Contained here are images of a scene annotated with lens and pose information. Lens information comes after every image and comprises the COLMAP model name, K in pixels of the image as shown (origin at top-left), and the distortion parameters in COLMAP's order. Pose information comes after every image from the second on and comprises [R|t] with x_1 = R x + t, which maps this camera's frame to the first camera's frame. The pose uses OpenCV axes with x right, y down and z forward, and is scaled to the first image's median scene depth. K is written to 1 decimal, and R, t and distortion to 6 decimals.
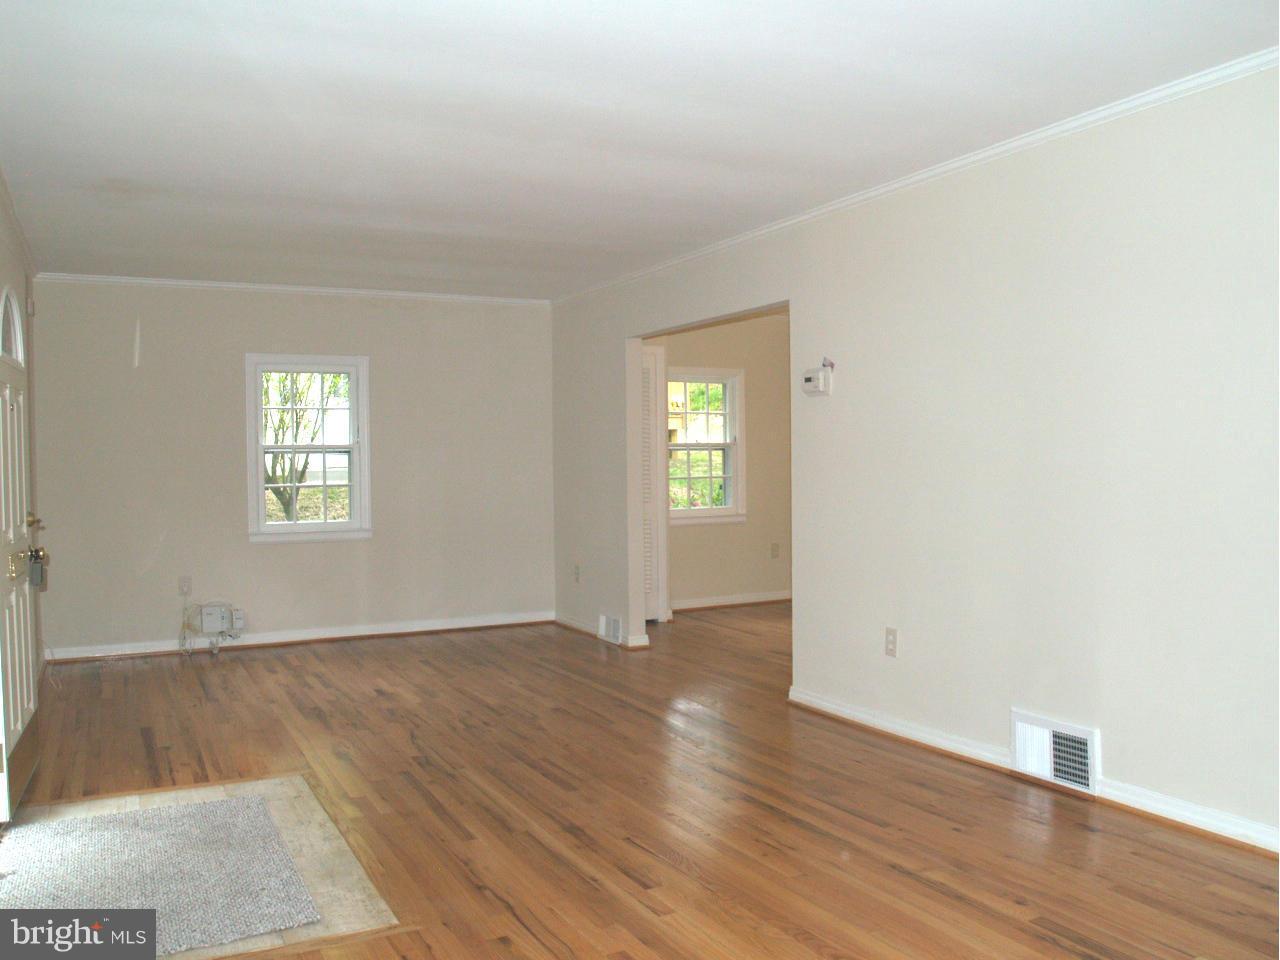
lens RADIAL K [[1045.0, 0, 644.7], [0, 1045.0, 476.6], [0, 0, 1]] dist [-0.130223, 0.084246]
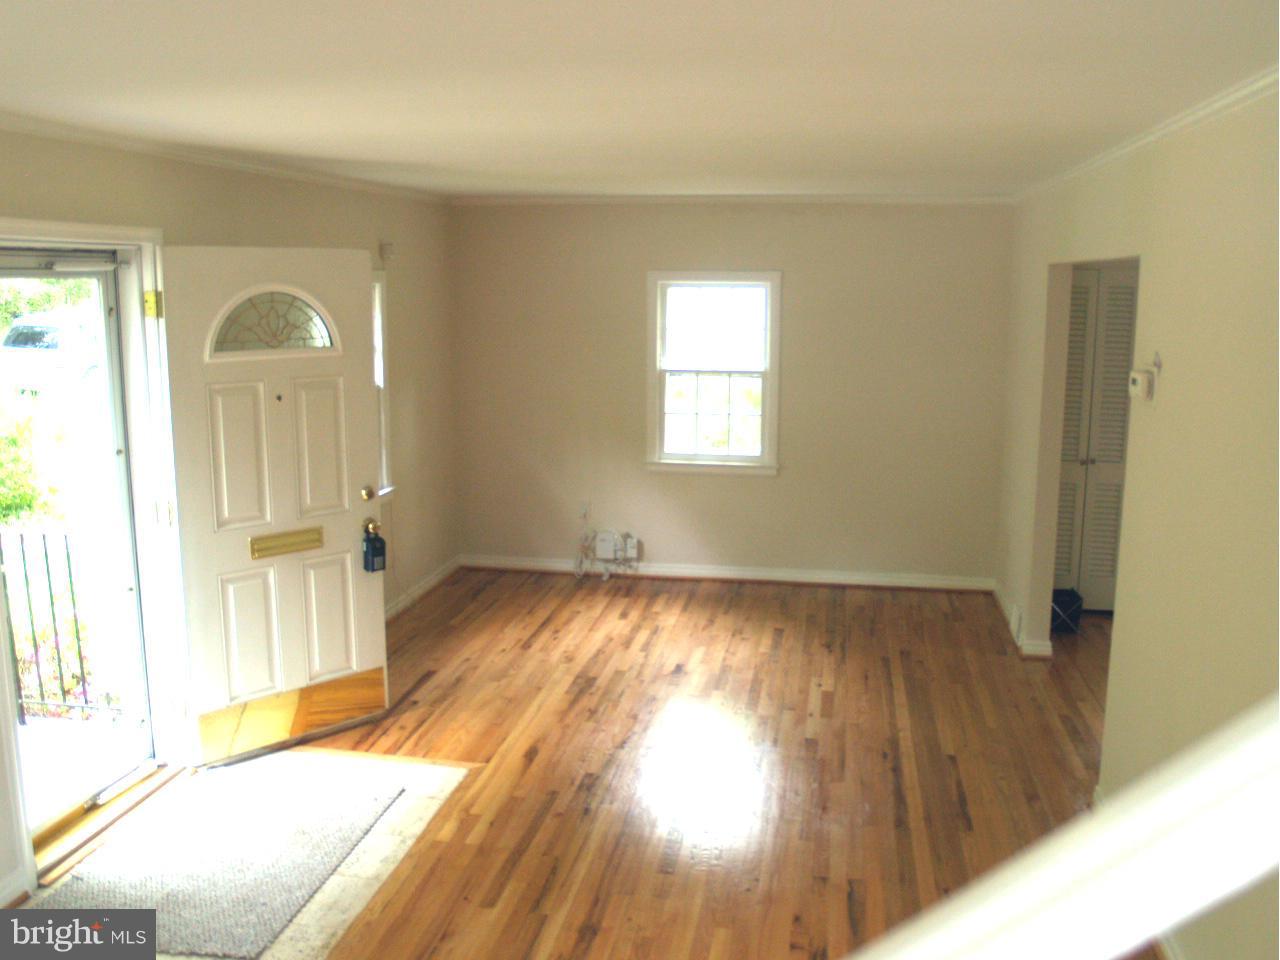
lens RADIAL K [[1153.5, 0, 640.0], [0, 1153.5, 480.0], [0, 0, 1]] dist [-0.131633, 0.005027]
pose [[0.791743, 0.120302, -0.598891, 0.449558], [-0.024339, 0.985849, 0.165857, -0.184711], [0.610369, -0.116740, 0.783467, 0.267604]]
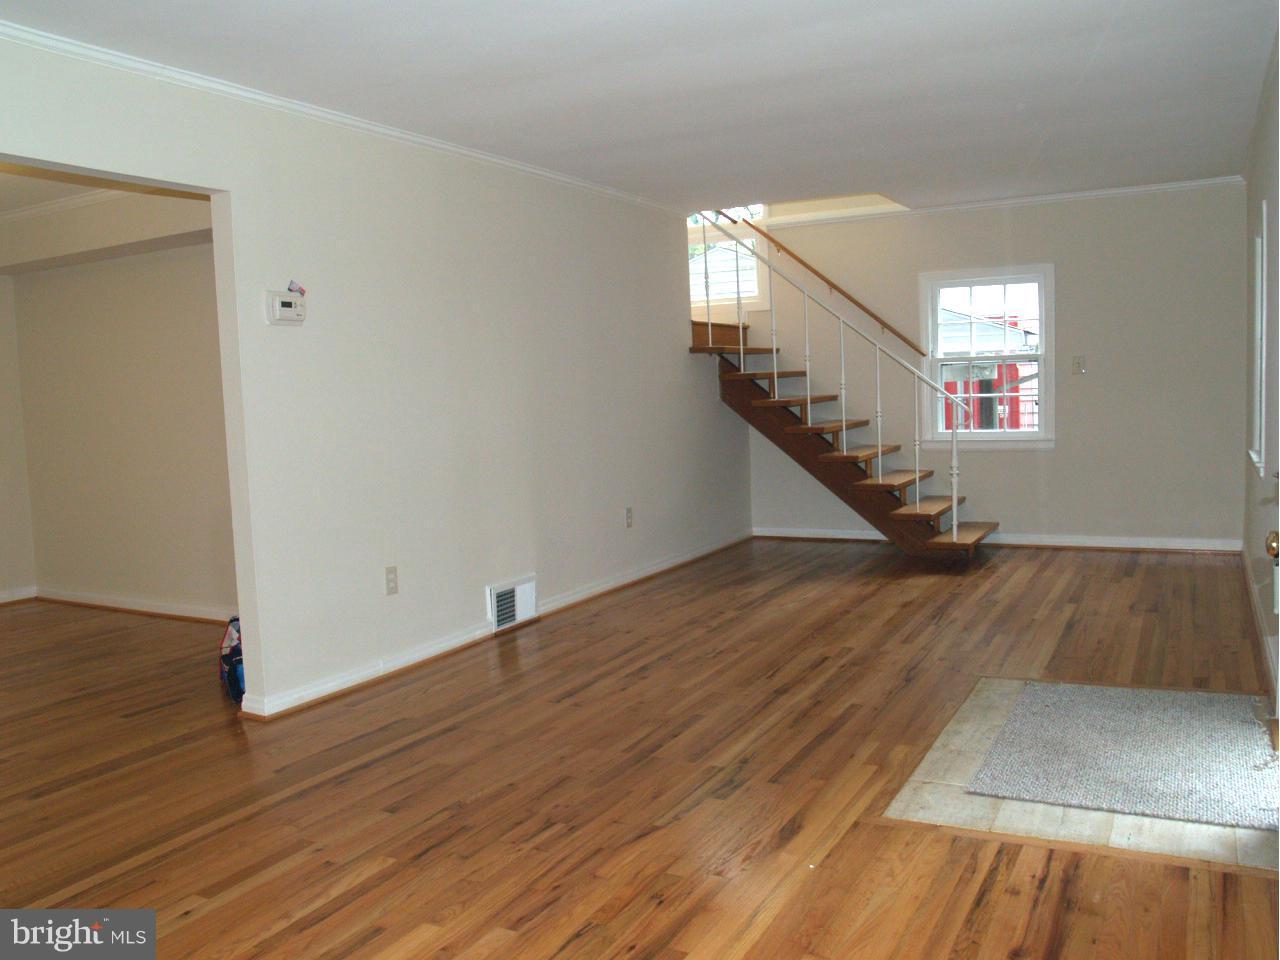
lens RADIAL K [[1045.0, 0, 644.7], [0, 1045.0, 476.6], [0, 0, 1]] dist [-0.130223, 0.084246]
pose [[-0.553658, -0.033768, 0.832059, -0.861581], [0.059078, 0.995067, 0.079694, -0.008400], [-0.830646, 0.093279, -0.548932, 1.564120]]
